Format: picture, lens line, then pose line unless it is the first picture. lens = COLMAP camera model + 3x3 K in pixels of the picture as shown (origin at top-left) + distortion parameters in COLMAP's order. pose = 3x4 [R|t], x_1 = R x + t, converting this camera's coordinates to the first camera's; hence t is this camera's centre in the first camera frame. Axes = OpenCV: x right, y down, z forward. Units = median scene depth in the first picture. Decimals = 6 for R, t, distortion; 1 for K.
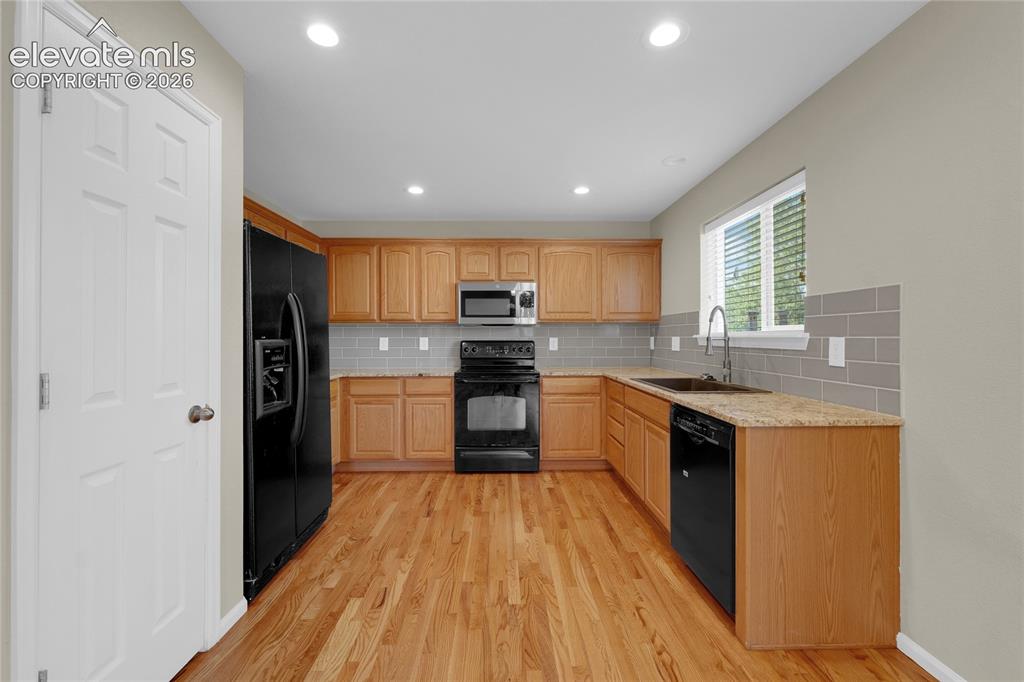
lens RADIAL K [[431.7, 0, 512.5], [0, 431.7, 337.3], [0, 0, 1]] dist [-0.002199, -0.000101]
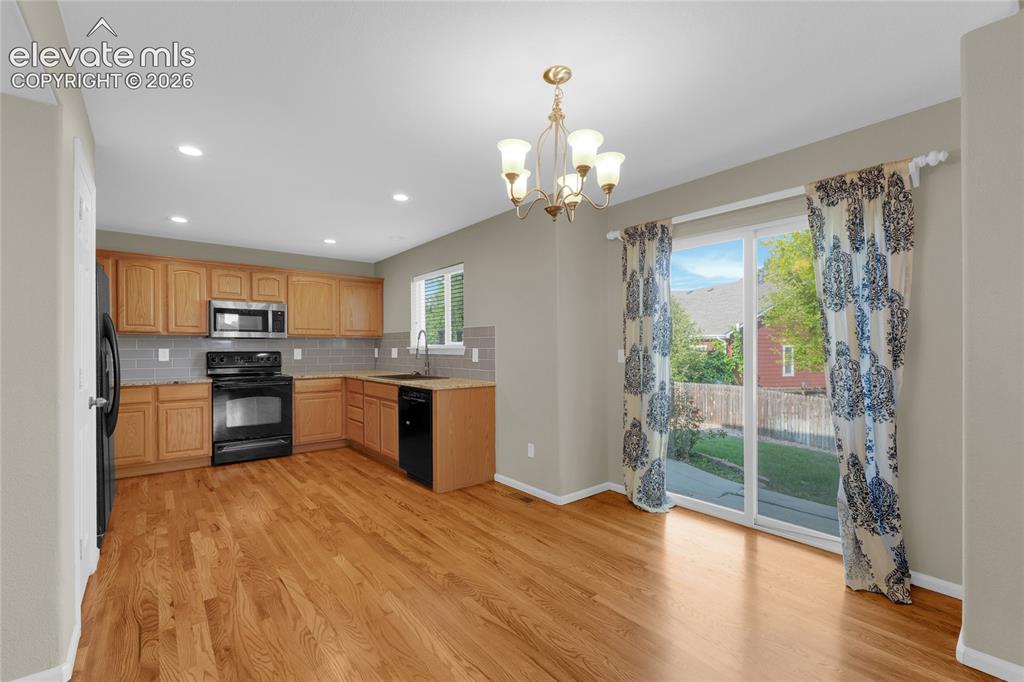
lens RADIAL K [[431.7, 0, 507.7], [0, 431.7, 352.1], [0, 0, 1]] dist [-0.002199, -0.000101]
pose [[0.791352, -0.006452, 0.611327, -0.274615], [0.001282, 0.999960, 0.008895, -0.000374], [-0.611359, -0.006256, 0.791328, -0.508370]]
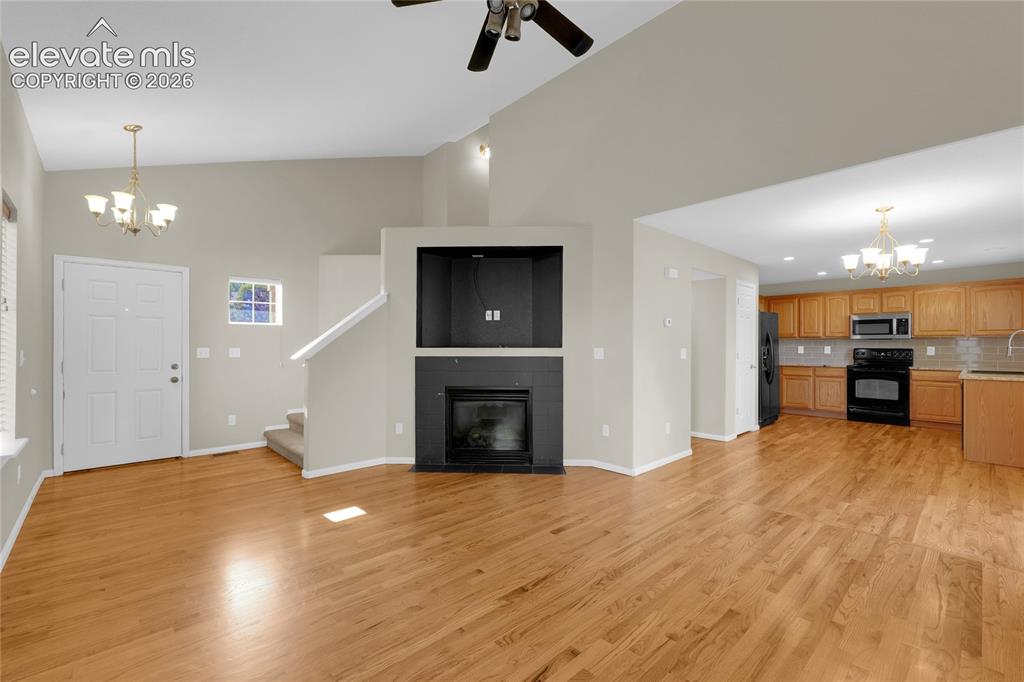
lens RADIAL K [[431.7, 0, 507.0], [0, 431.7, 346.7], [0, 0, 1]] dist [-0.002199, -0.000101]
pose [[0.658538, 0.005177, -0.752530, 0.380783], [-0.002157, 0.999985, 0.004992, -0.006116], [0.752545, -0.001664, 0.658539, -1.687194]]
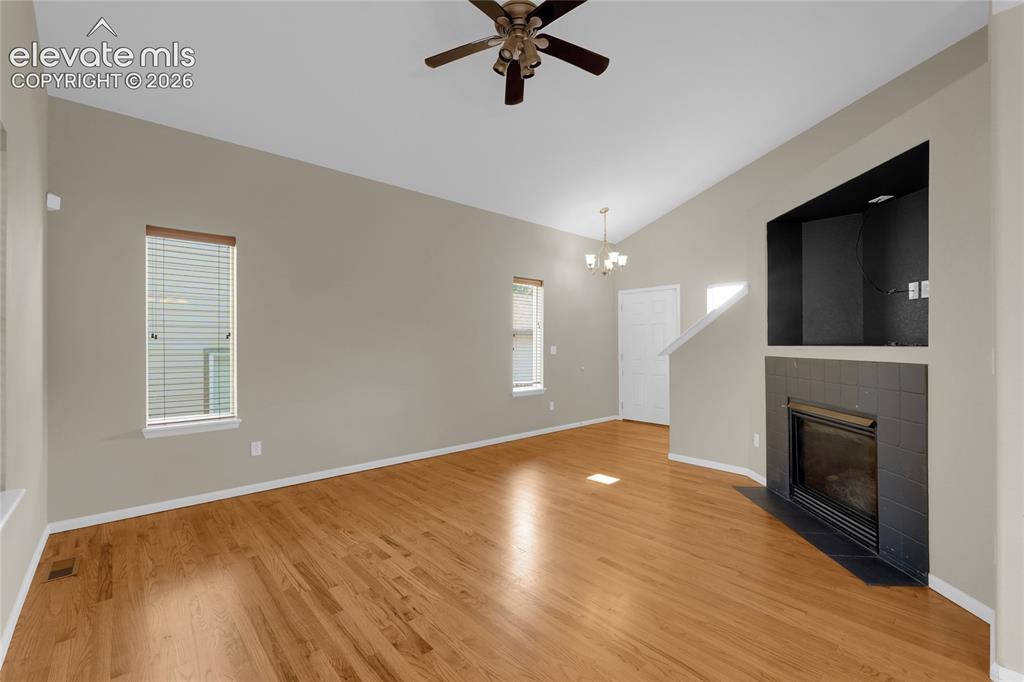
lens RADIAL K [[431.7, 0, 507.9], [0, 431.7, 344.0], [0, 0, 1]] dist [-0.002199, -0.000101]
pose [[-0.756481, 0.004532, -0.654000, 0.406156], [0.005026, 0.999987, 0.001117, -0.004291], [0.653997, -0.002442, -0.756493, -0.492423]]
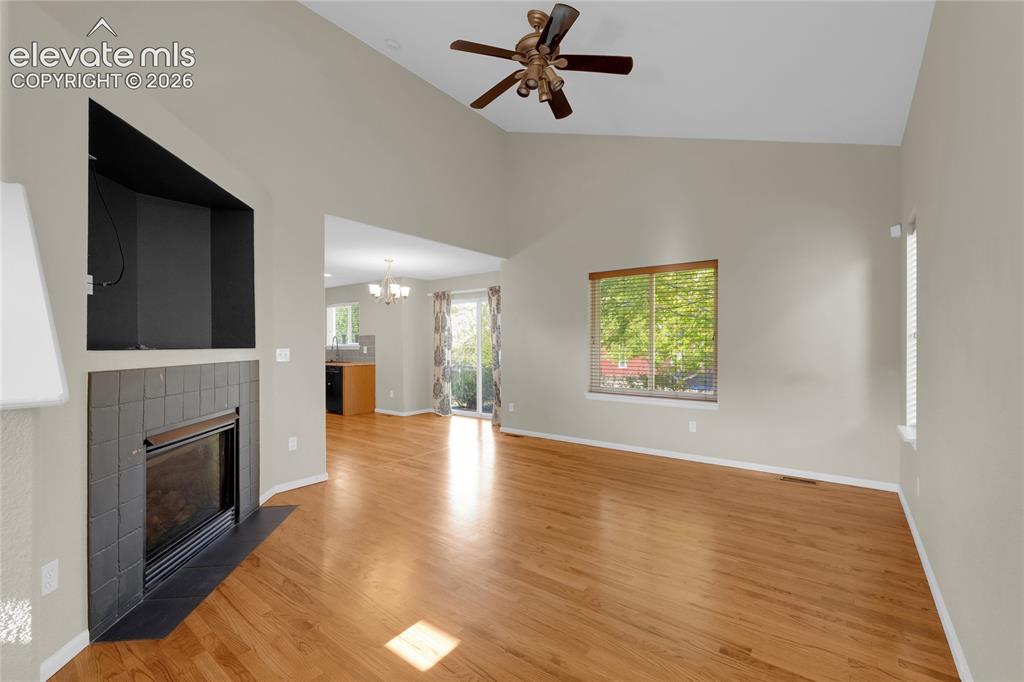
lens RADIAL K [[431.7, 0, 501.6], [0, 431.7, 347.1], [0, 0, 1]] dist [-0.002199, -0.000101]
pose [[0.642251, -0.001368, 0.766493, -1.040223], [-0.000023, 0.999998, 0.001804, 0.000271], [-0.766494, -0.001176, 0.642250, -1.752184]]
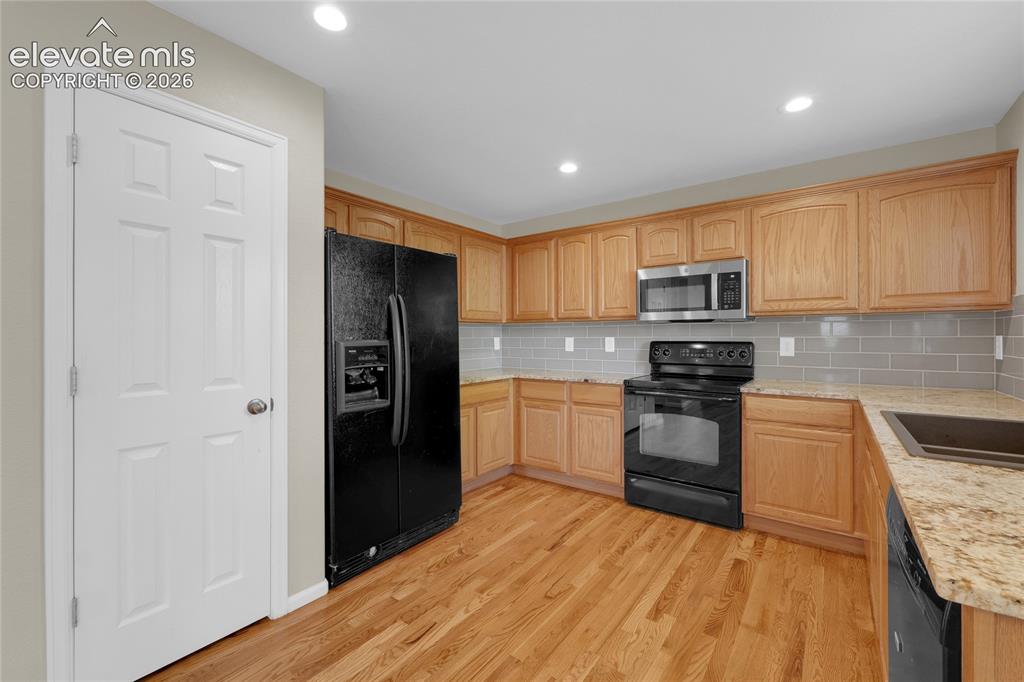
lens RADIAL K [[431.7, 0, 508.7], [0, 431.7, 338.0], [0, 0, 1]] dist [-0.002199, -0.000101]
pose [[0.784818, 0.001070, -0.619725, 0.257993], [0.001042, 0.999995, 0.003046, -0.001767], [0.619725, -0.003036, 0.784813, 0.284346]]
